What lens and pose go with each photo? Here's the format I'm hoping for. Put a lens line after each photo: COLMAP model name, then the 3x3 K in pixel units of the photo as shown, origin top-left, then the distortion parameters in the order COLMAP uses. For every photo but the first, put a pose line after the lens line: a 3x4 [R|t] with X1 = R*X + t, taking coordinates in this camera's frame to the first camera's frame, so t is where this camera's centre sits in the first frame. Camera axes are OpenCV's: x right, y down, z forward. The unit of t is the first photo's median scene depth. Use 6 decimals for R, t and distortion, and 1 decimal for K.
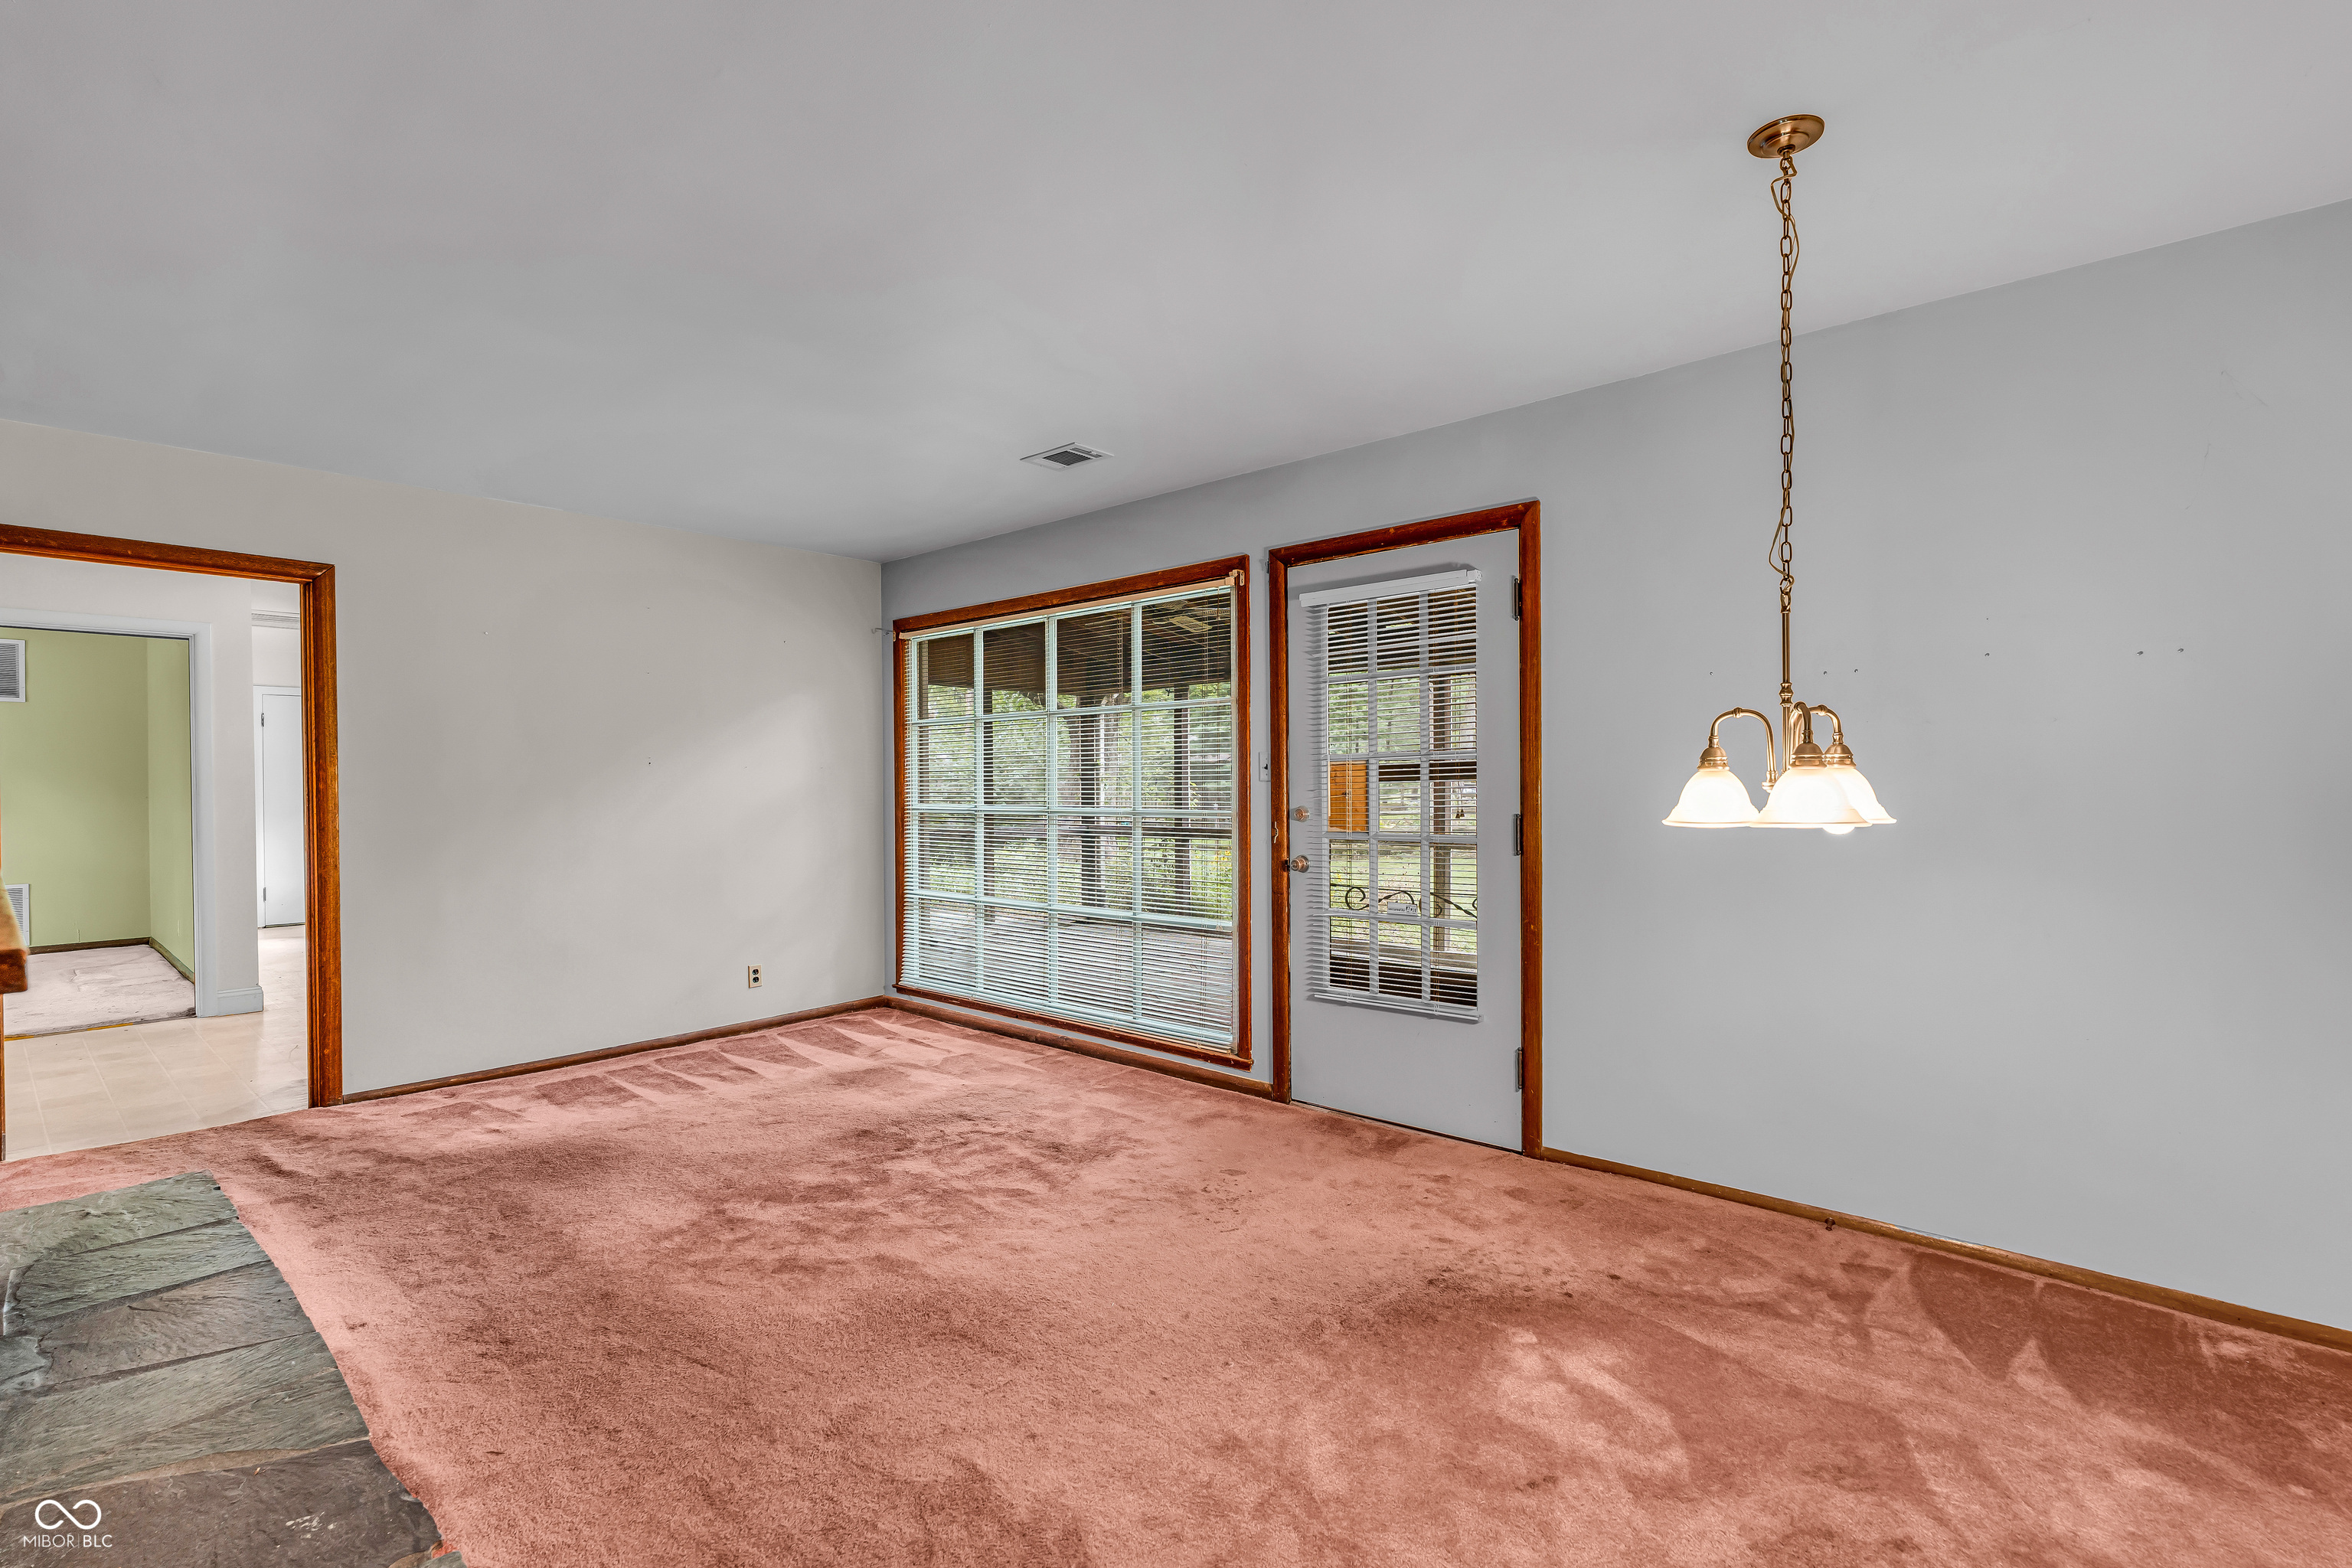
lens RADIAL K [[1063.5, 0, 1176.0], [0, 1063.5, 784.0], [0, 0, 1]] dist [0.000210, -0.000207]
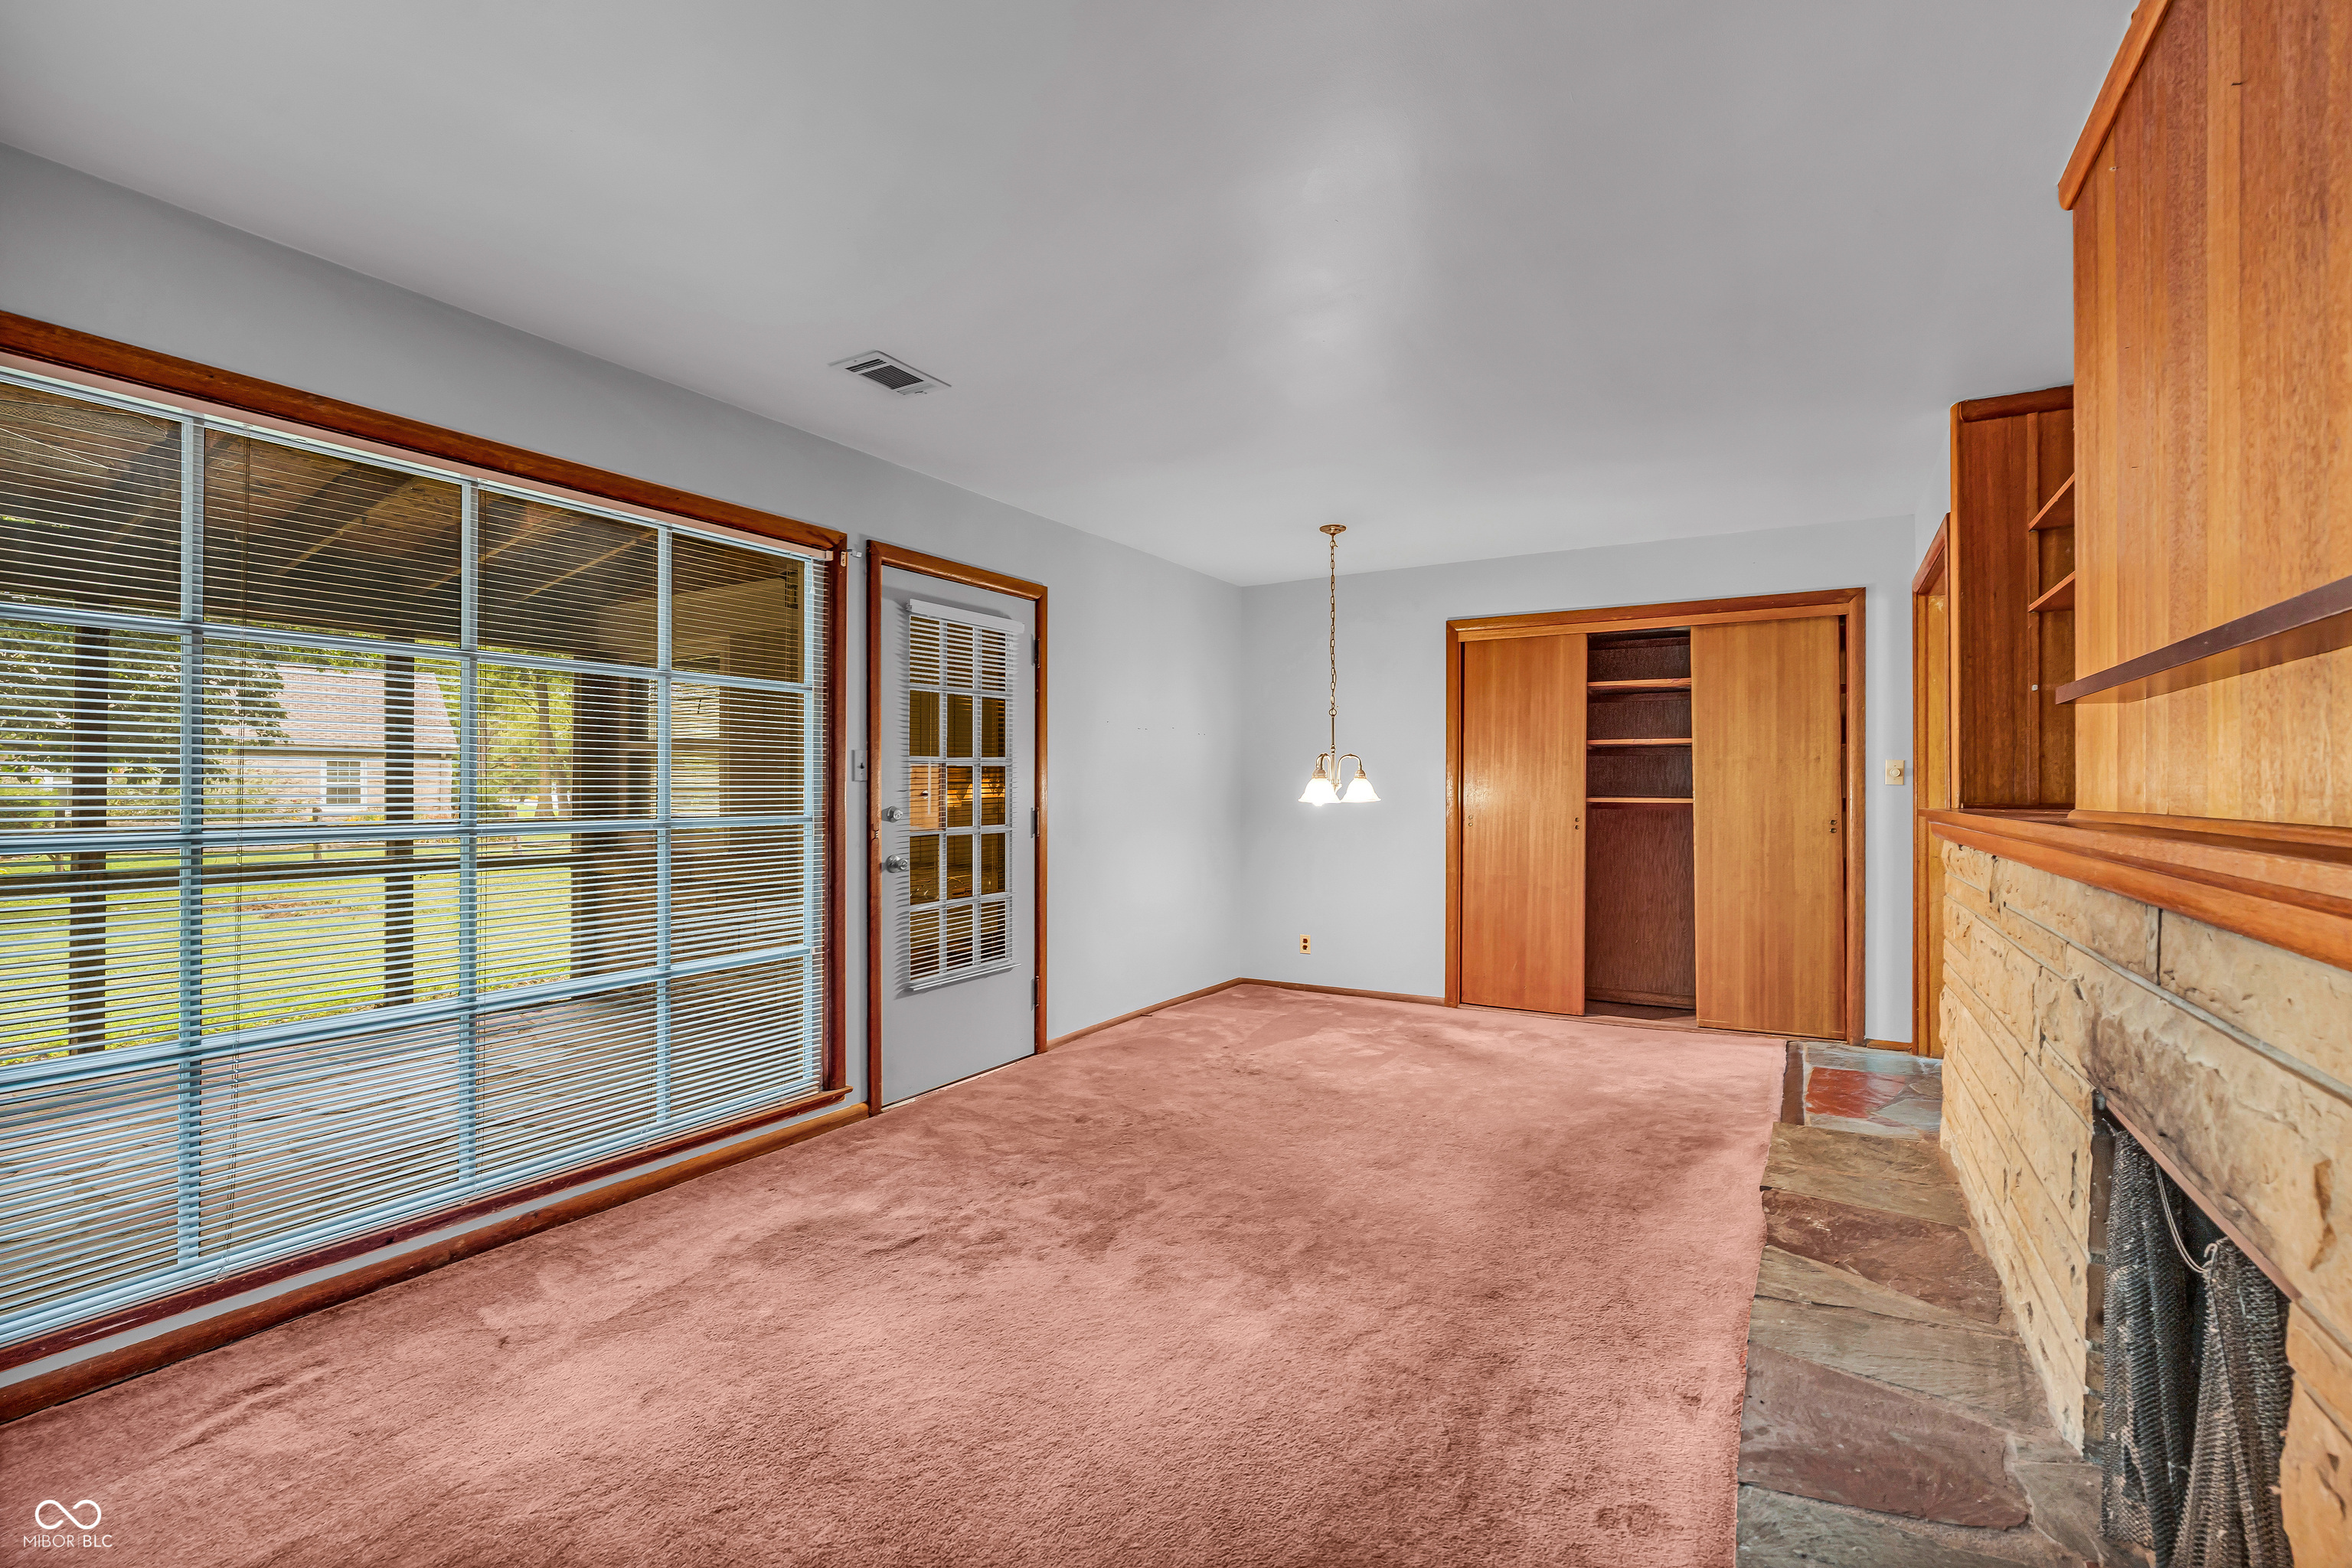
lens RADIAL K [[1063.5, 0, 1176.0], [0, 1063.5, 784.0], [0, 0, 1]] dist [0.000210, -0.000207]
pose [[-0.183644, 0.013363, 0.982902, -0.909562], [0.005761, 0.999905, -0.012517, 0.012841], [-0.982976, 0.003363, -0.183704, 0.917340]]
